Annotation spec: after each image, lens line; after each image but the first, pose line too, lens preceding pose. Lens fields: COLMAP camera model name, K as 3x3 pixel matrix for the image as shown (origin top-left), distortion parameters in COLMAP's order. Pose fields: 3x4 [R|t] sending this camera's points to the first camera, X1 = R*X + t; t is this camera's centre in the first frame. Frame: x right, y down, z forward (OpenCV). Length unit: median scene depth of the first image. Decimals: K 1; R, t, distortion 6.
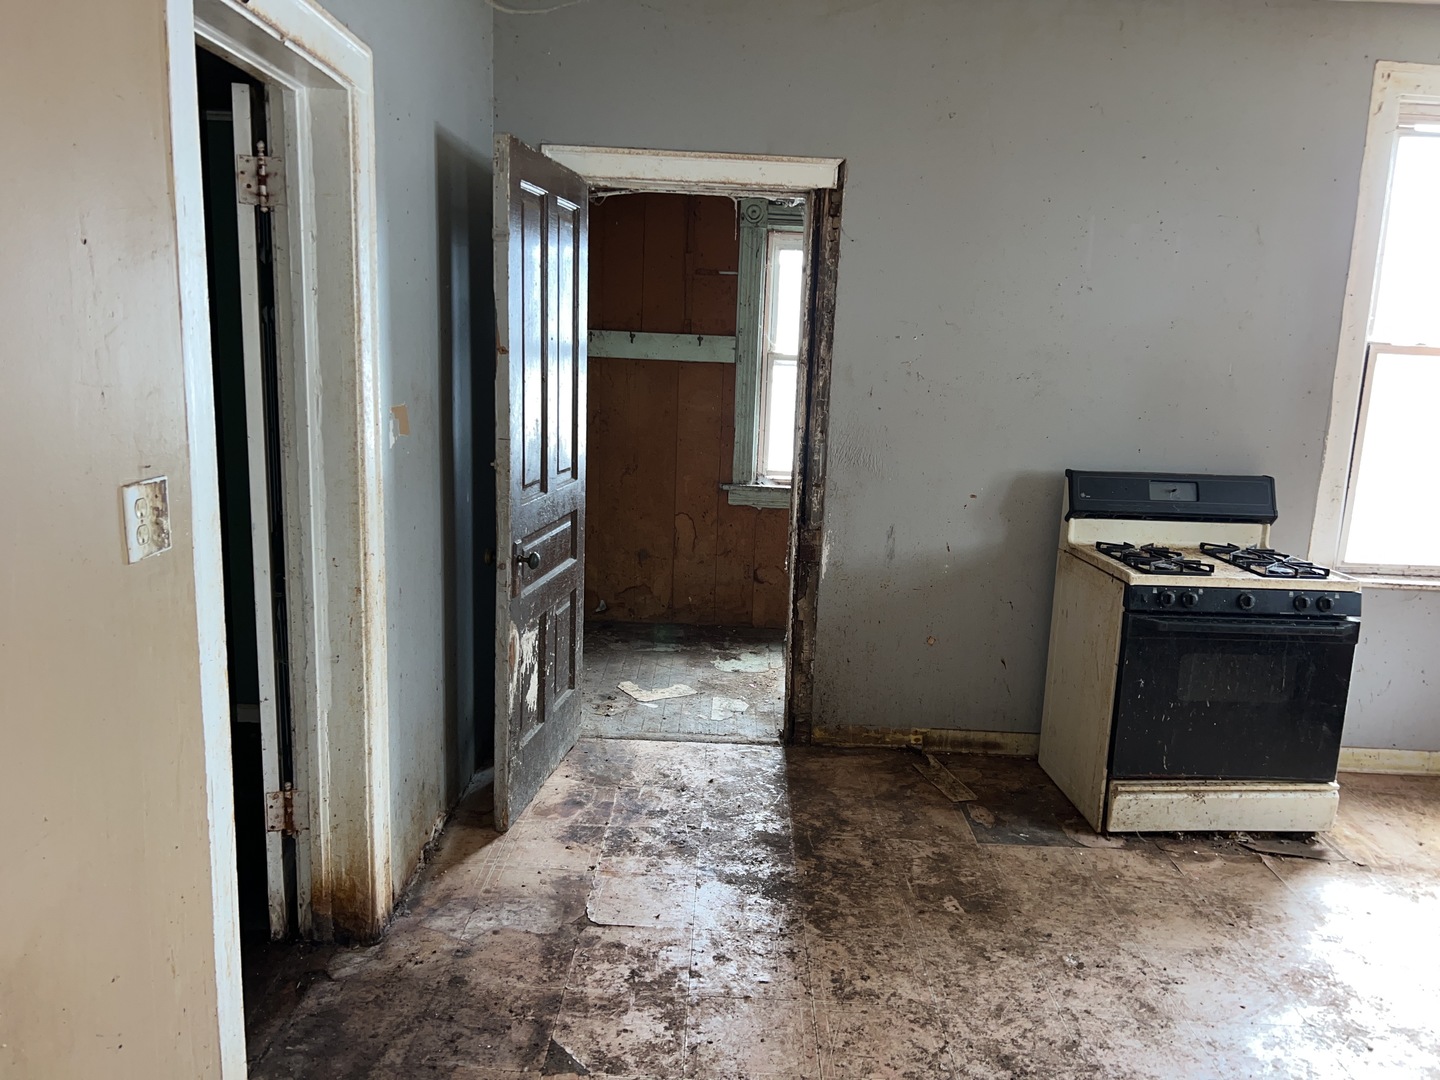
lens RADIAL K [[1076.5, 0, 720.0], [0, 1076.5, 540.0], [0, 0, 1]] dist [0.063253, -0.092597]
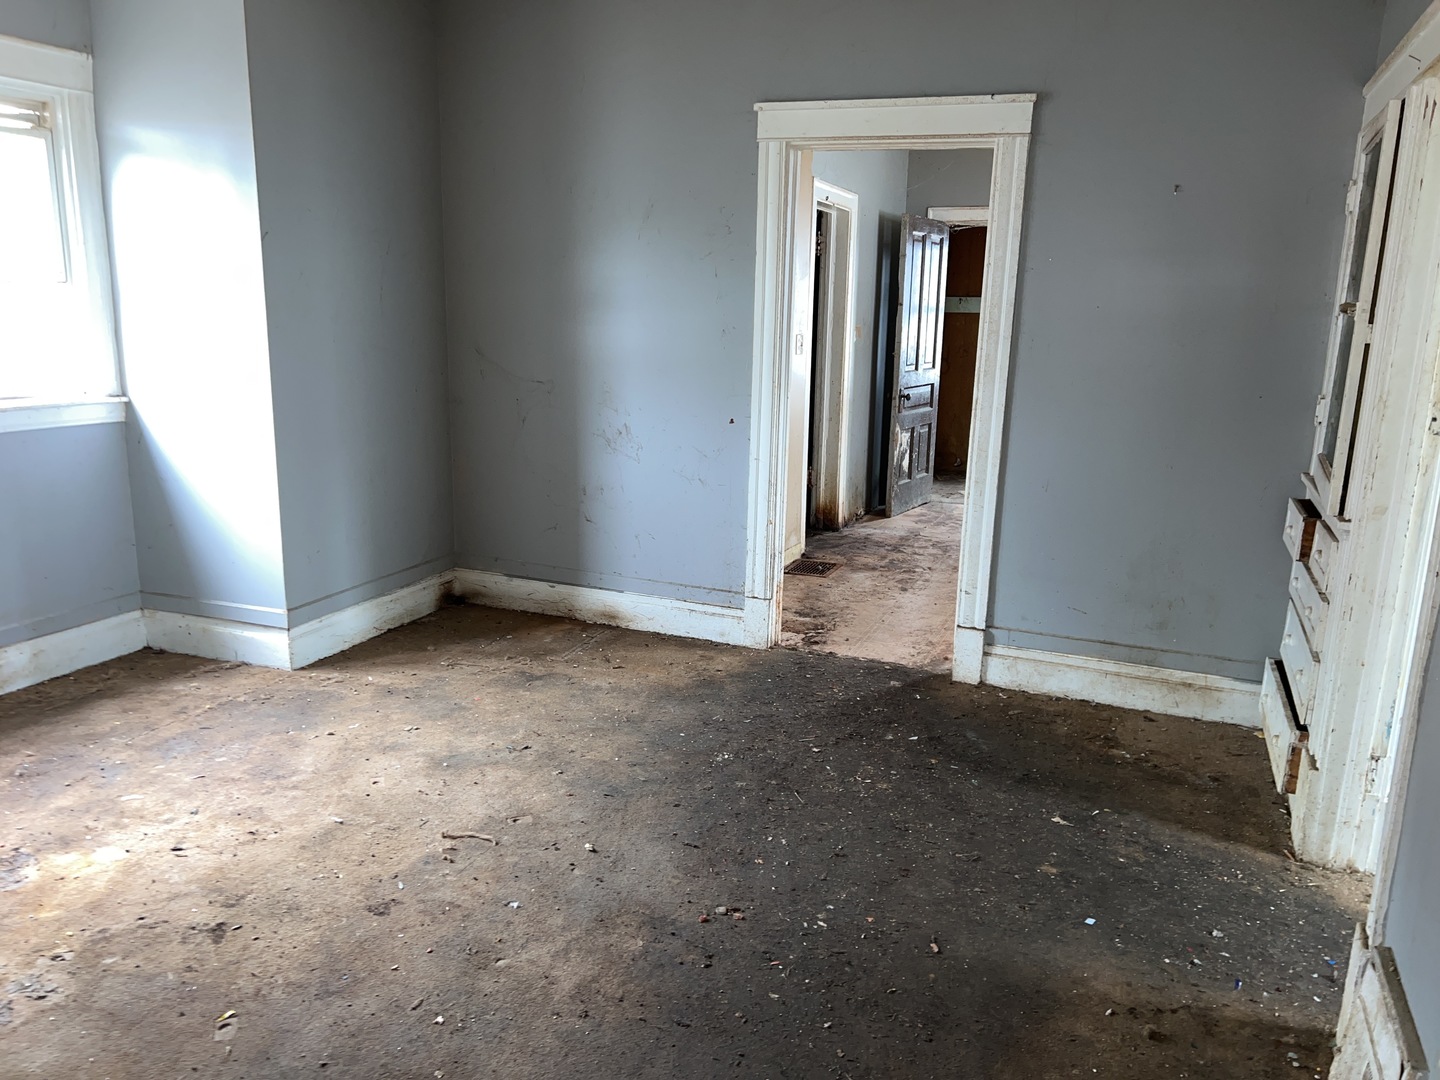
lens RADIAL K [[1076.5, 0, 720.0], [0, 1076.5, 540.0], [0, 0, 1]] dist [0.063253, -0.092597]
pose [[0.926835, 0.061421, -0.370411, 0.307081], [-0.053706, 0.998072, 0.031117, 0.257774], [0.371608, -0.008947, 0.928347, -1.213865]]
